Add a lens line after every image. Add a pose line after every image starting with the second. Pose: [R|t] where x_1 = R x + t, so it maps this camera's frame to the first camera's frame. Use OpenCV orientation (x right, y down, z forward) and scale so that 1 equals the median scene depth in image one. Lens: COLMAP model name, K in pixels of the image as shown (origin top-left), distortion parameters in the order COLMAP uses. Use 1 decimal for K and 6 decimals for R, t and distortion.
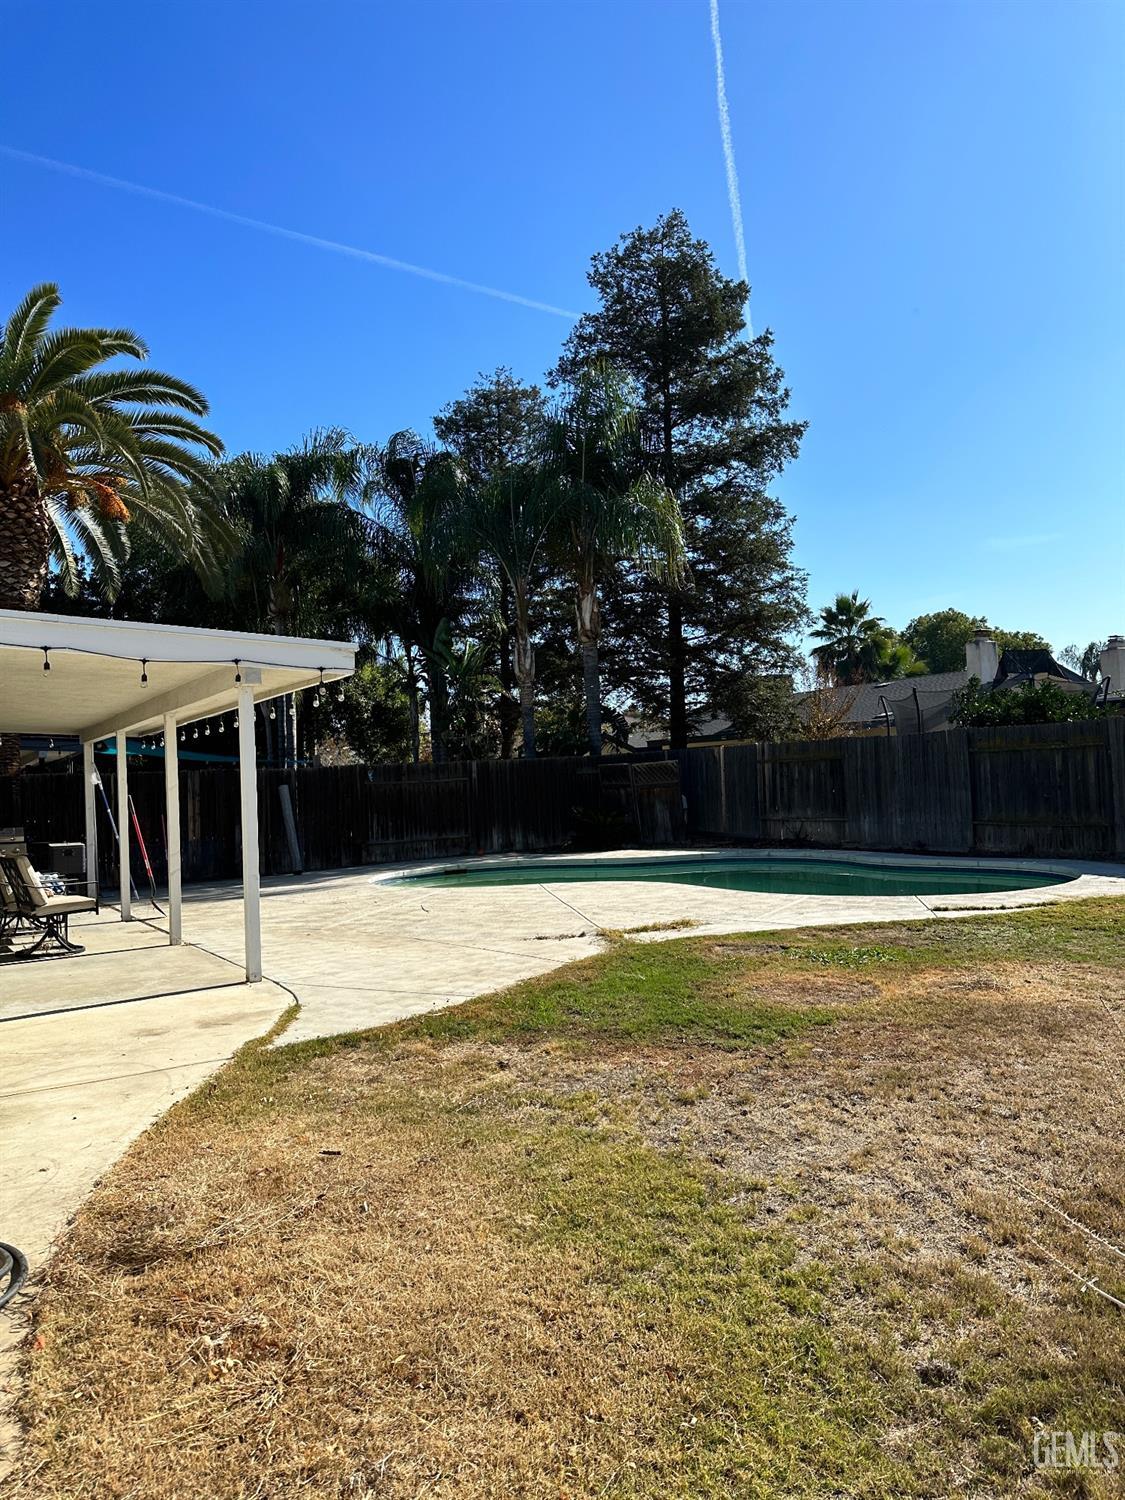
lens RADIAL K [[1053.7, 0, 569.4], [0, 1053.7, 746.8], [0, 0, 1]] dist [0.085823, -0.131109]
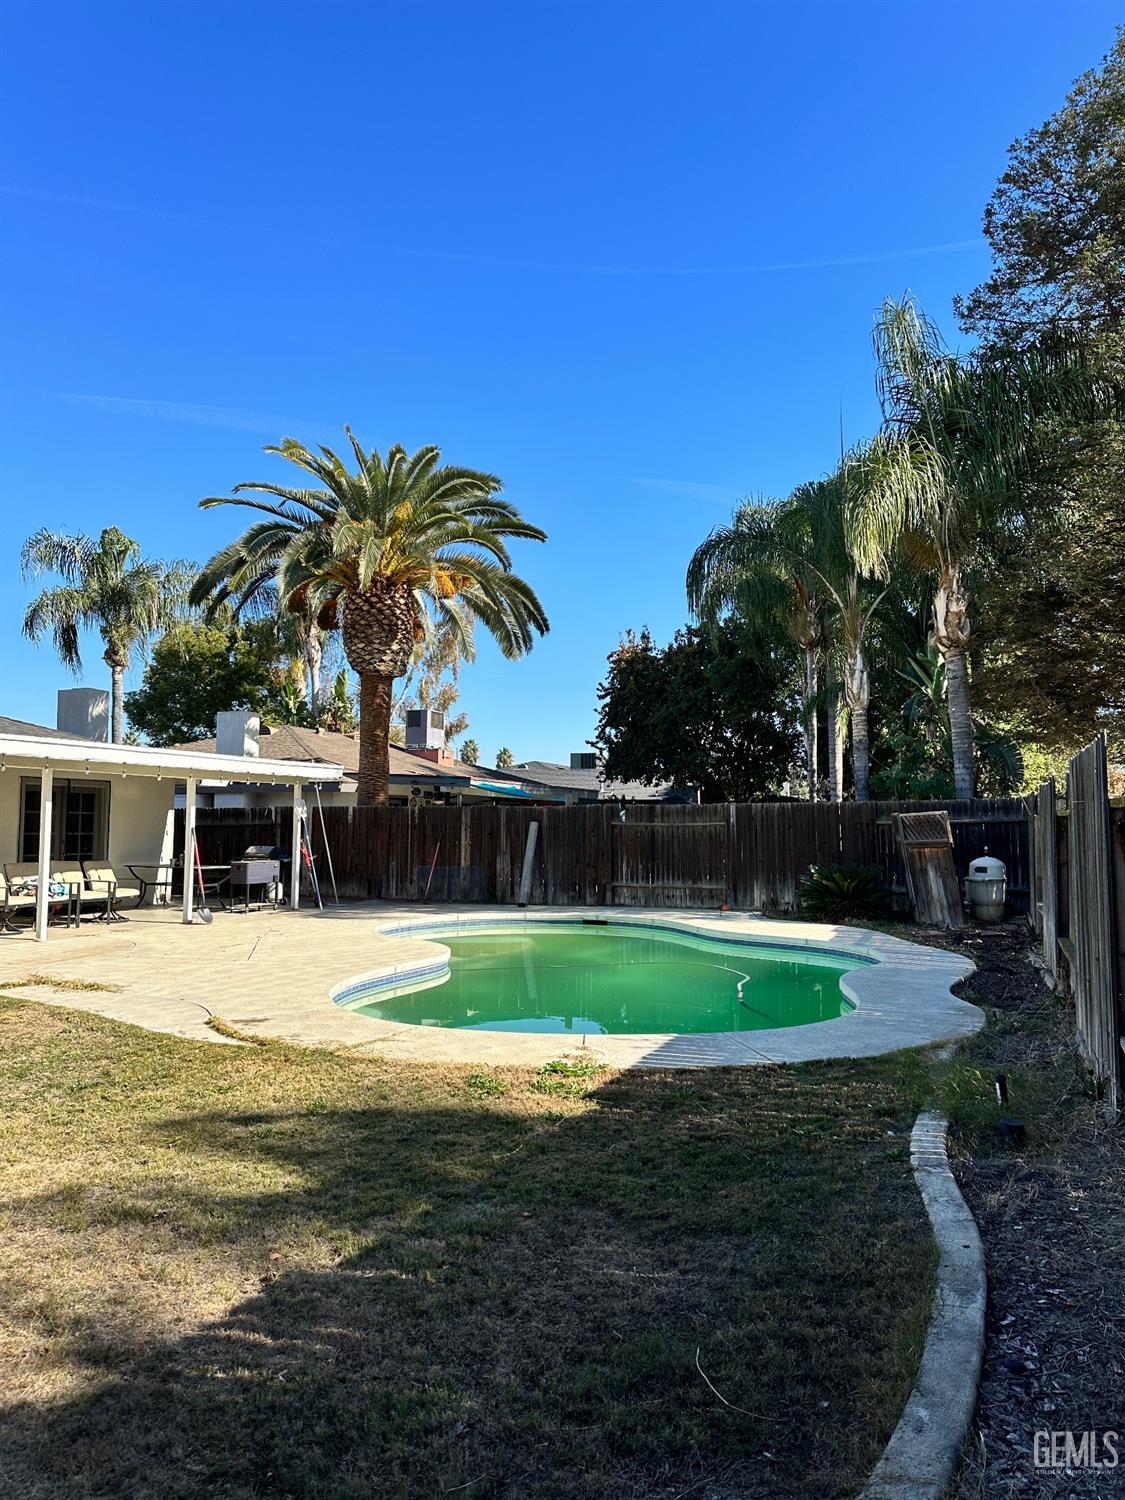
lens RADIAL K [[1075.0, 0, 575.1], [0, 1075.0, 750.1], [0, 0, 1]] dist [0.171755, -0.357834]
pose [[0.573624, -0.010980, -0.819045, 1.094486], [-0.001455, 0.999895, -0.014423, -0.035501], [0.819118, 0.009465, 0.573548, 0.688895]]
